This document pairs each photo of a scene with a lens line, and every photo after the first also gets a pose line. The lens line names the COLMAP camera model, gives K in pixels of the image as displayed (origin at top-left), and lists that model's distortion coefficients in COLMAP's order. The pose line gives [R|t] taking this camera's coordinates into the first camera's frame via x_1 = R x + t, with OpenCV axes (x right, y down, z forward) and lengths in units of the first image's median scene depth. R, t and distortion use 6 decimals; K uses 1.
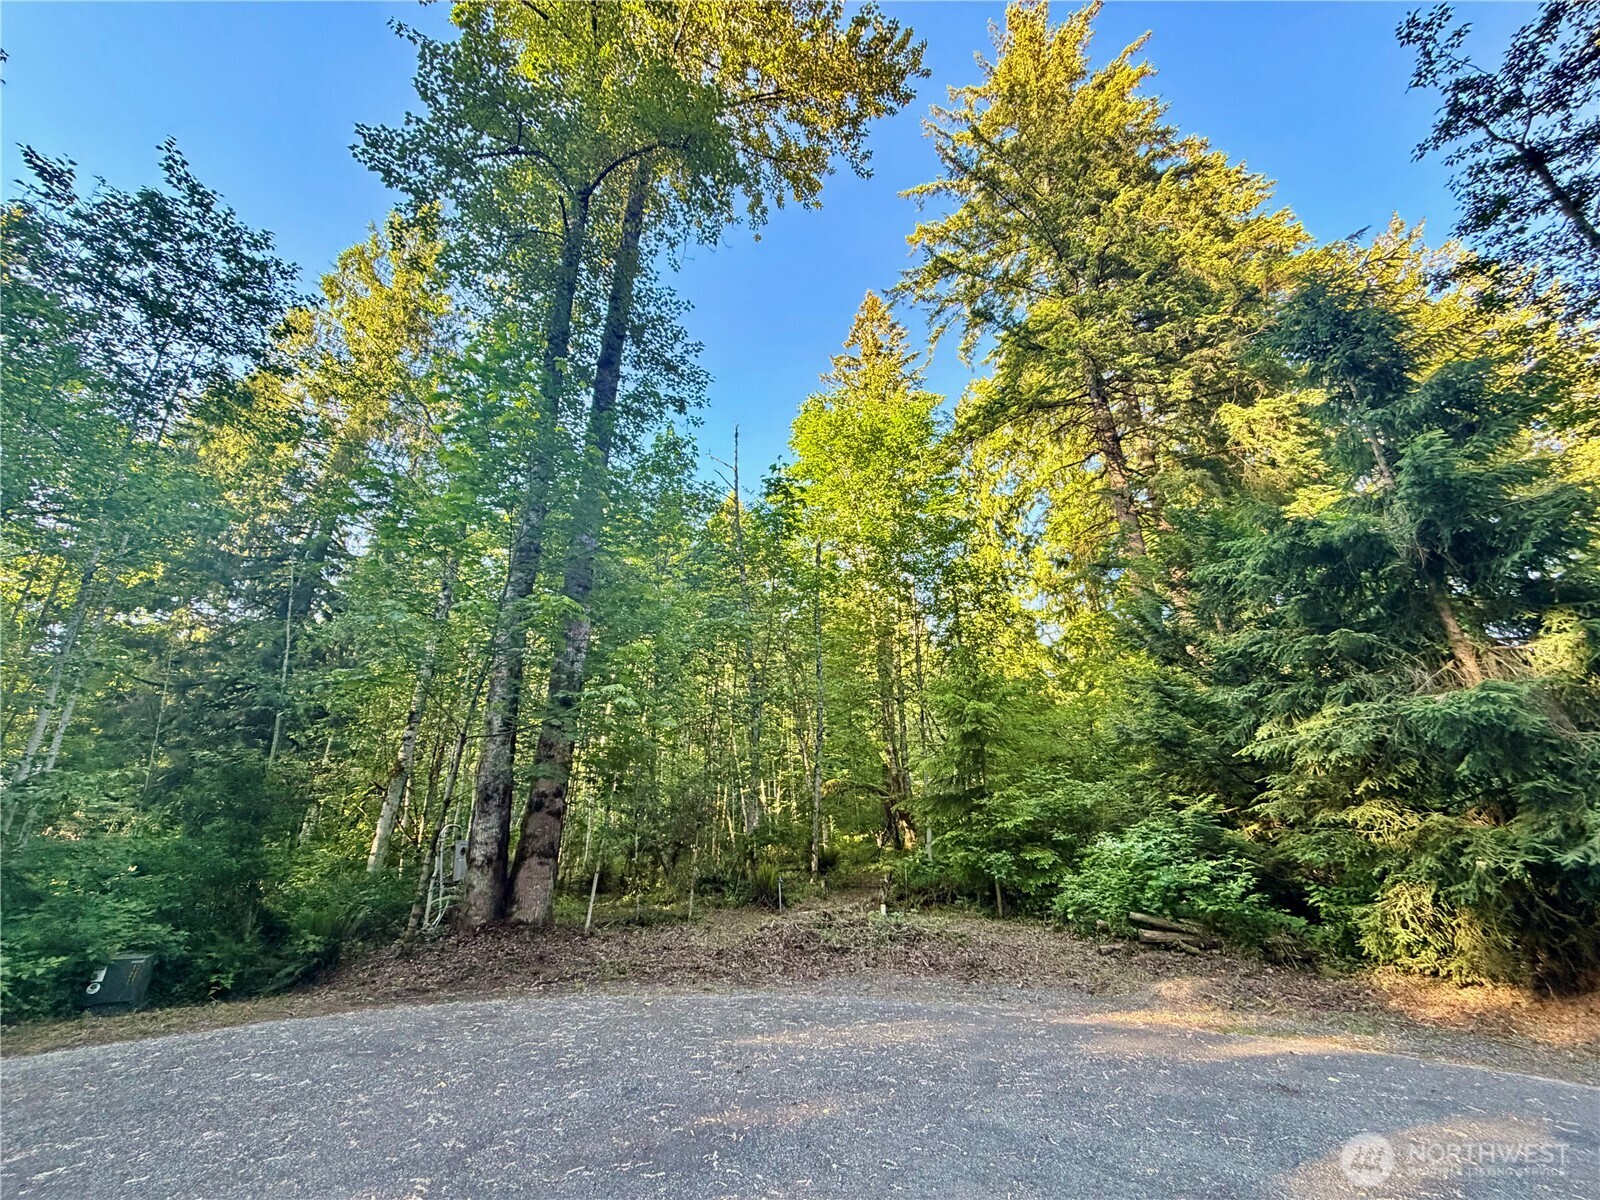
lens RADIAL K [[642.1, 0, 801.7], [0, 642.1, 599.7], [0, 0, 1]] dist [0.001333, 0.000549]
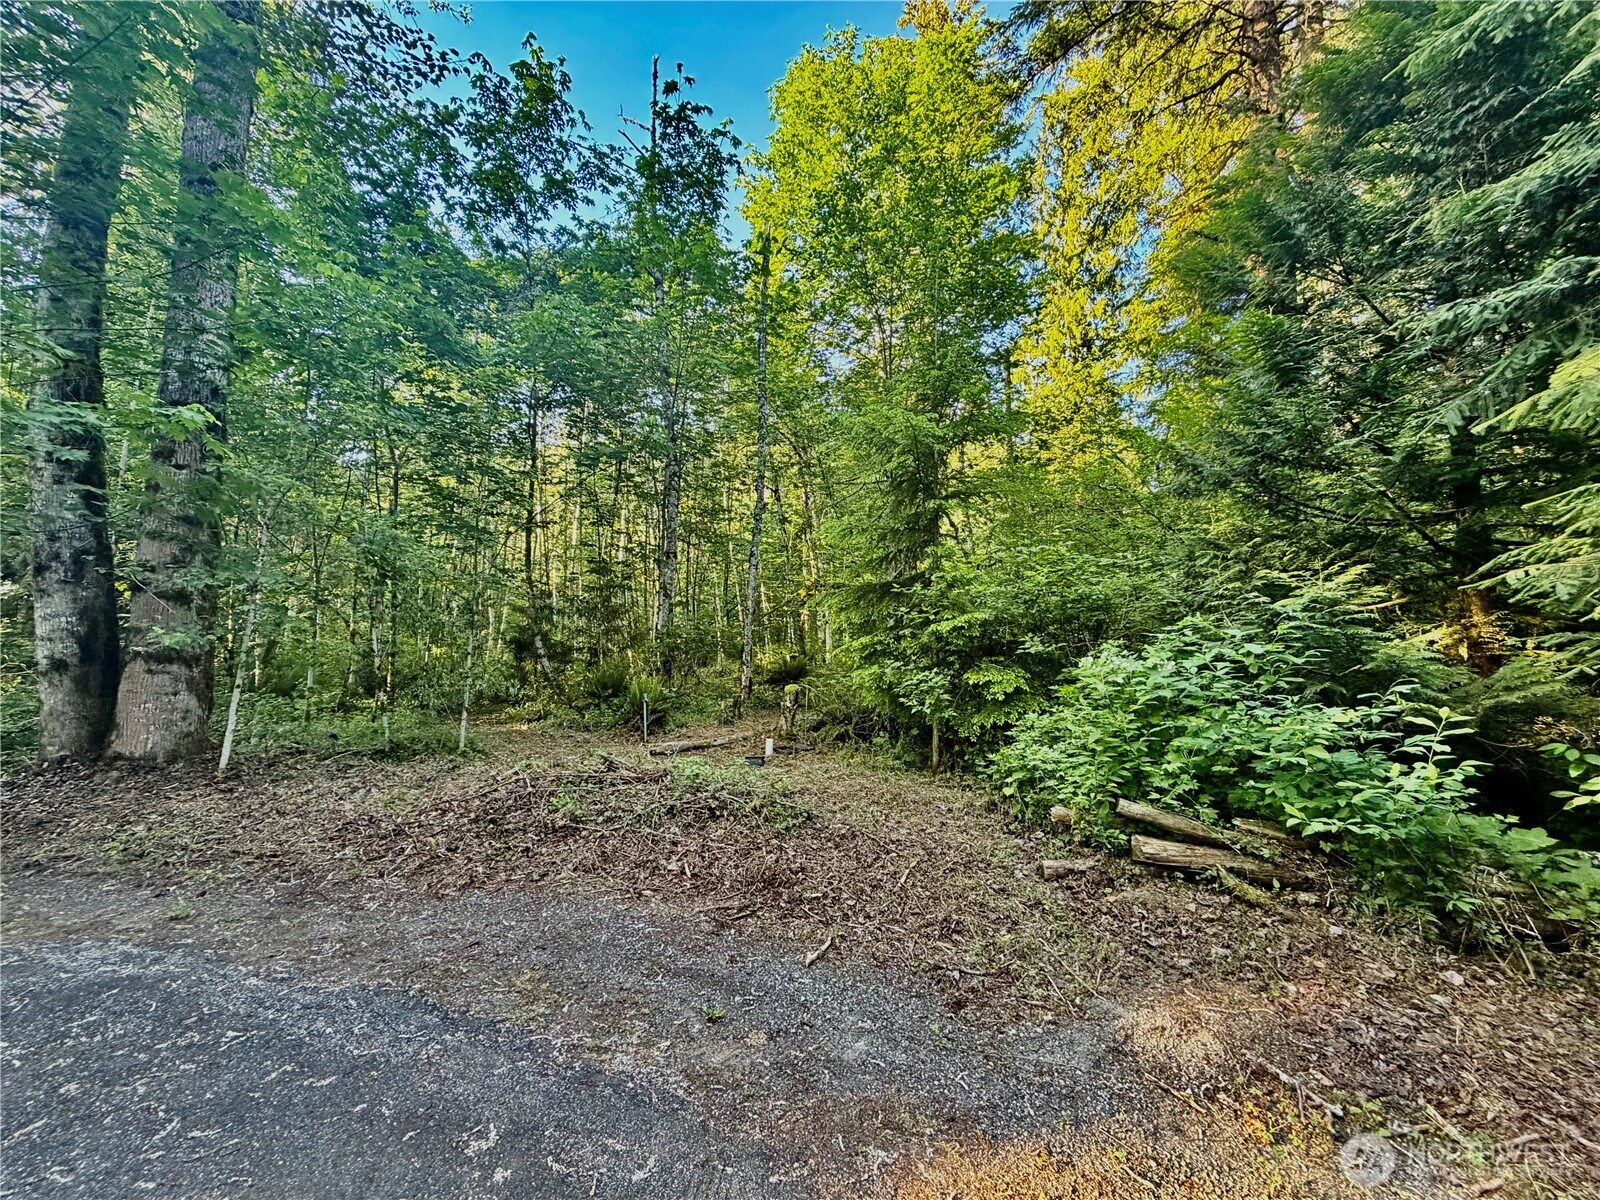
lens RADIAL K [[642.1, 0, 799.5], [0, 642.1, 601.4], [0, 0, 1]] dist [0.001333, 0.000549]
pose [[0.991655, 0.009681, -0.128553, 0.328132], [0.026771, 0.959976, 0.278801, 0.205077], [0.126106, -0.279916, 0.951706, 0.549419]]
